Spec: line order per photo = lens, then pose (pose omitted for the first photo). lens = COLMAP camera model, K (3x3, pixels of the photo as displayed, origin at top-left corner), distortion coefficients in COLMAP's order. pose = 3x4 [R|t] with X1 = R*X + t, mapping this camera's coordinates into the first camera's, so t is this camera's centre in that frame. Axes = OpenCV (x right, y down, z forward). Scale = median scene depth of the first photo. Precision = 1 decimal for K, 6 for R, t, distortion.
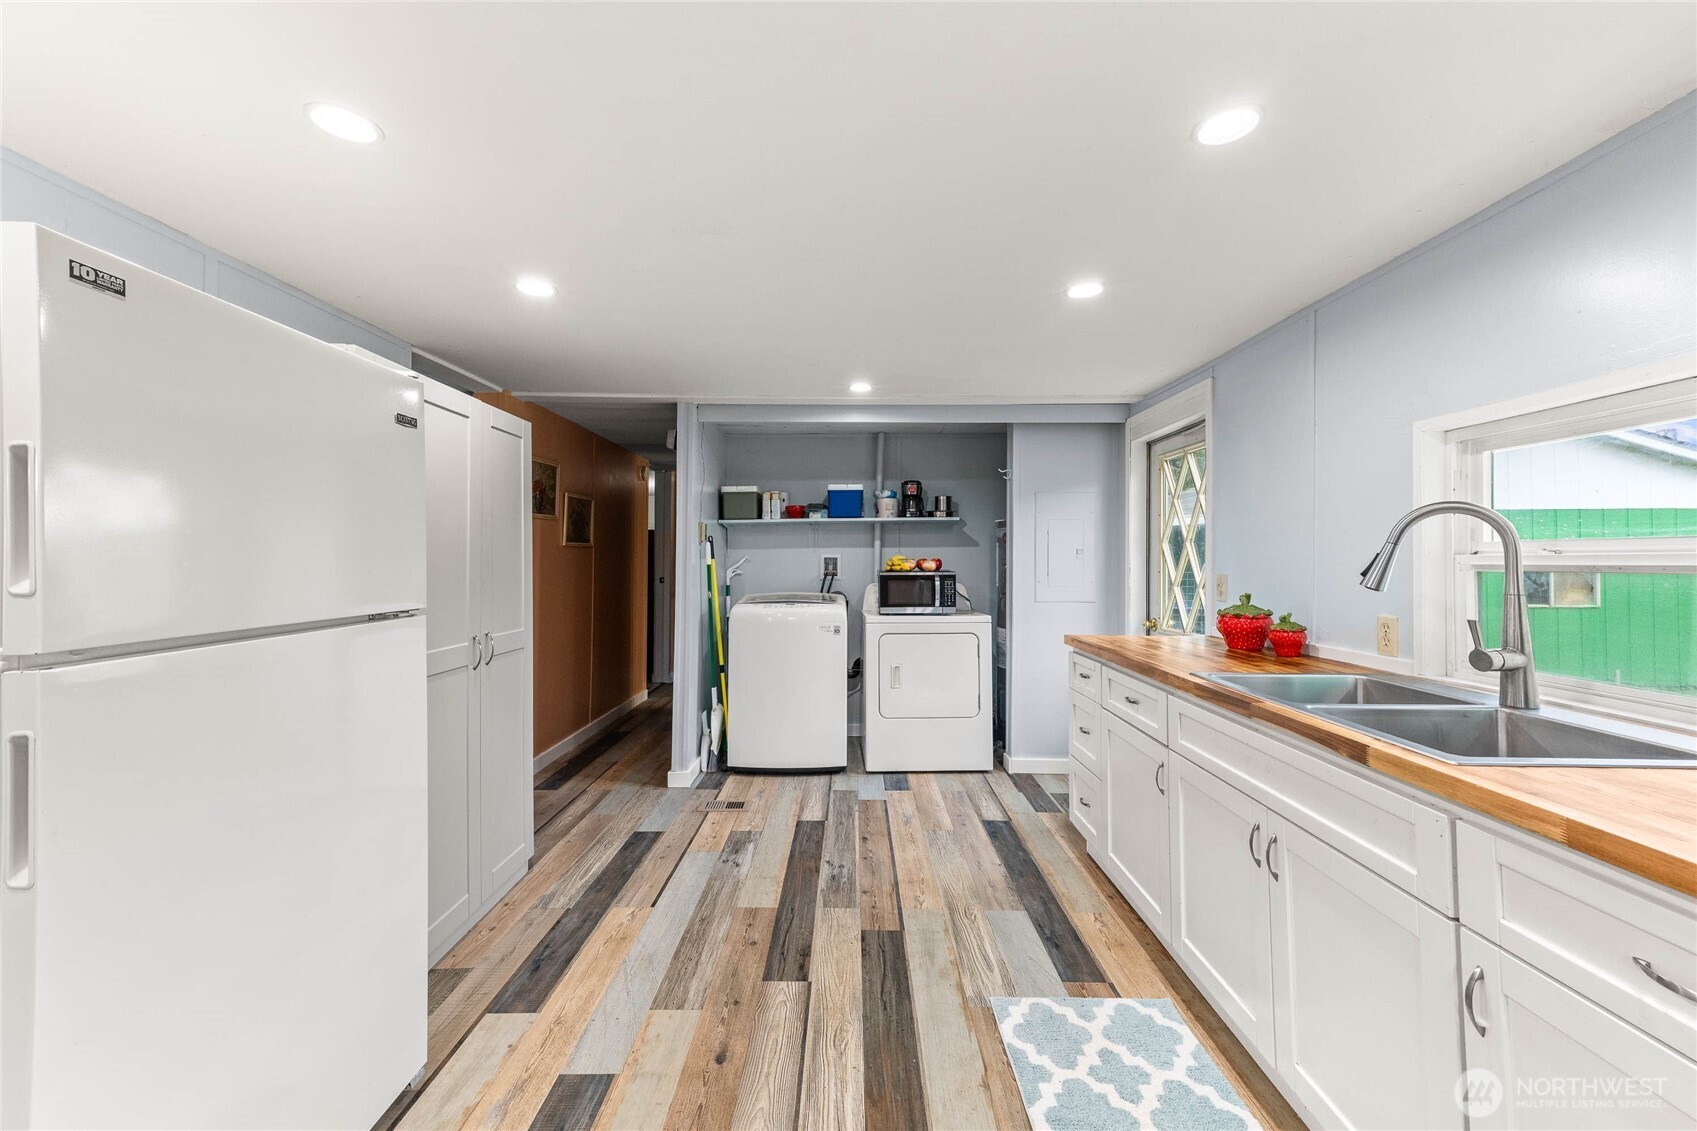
lens RADIAL K [[698.9, 0, 847.8], [0, 698.9, 560.7], [0, 0, 1]] dist [0.000184, 0.000005]
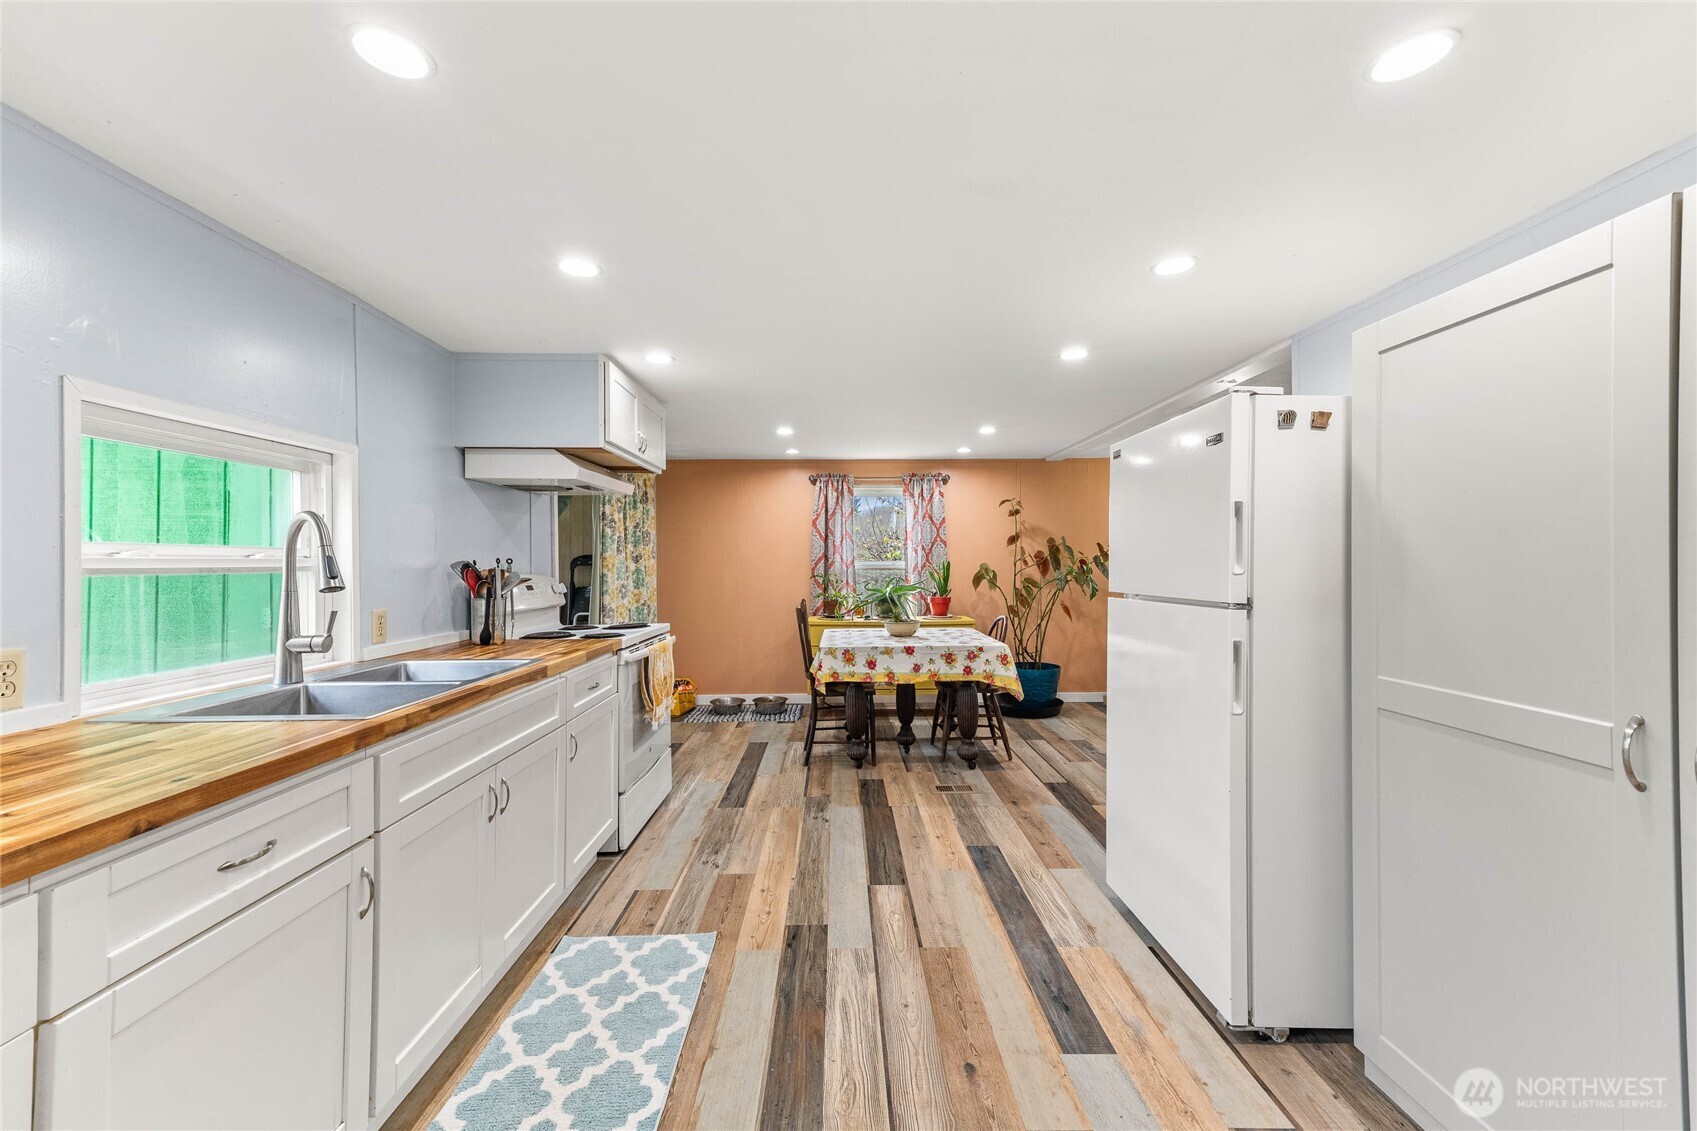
lens RADIAL K [[698.9, 0, 845.4], [0, 698.9, 558.7], [0, 0, 1]] dist [0.000184, 0.000005]
pose [[-0.999834, 0.002324, -0.018082, 0.008839], [0.002407, 0.999987, -0.004578, 0.001701], [0.018072, -0.004621, -0.999826, 2.021845]]
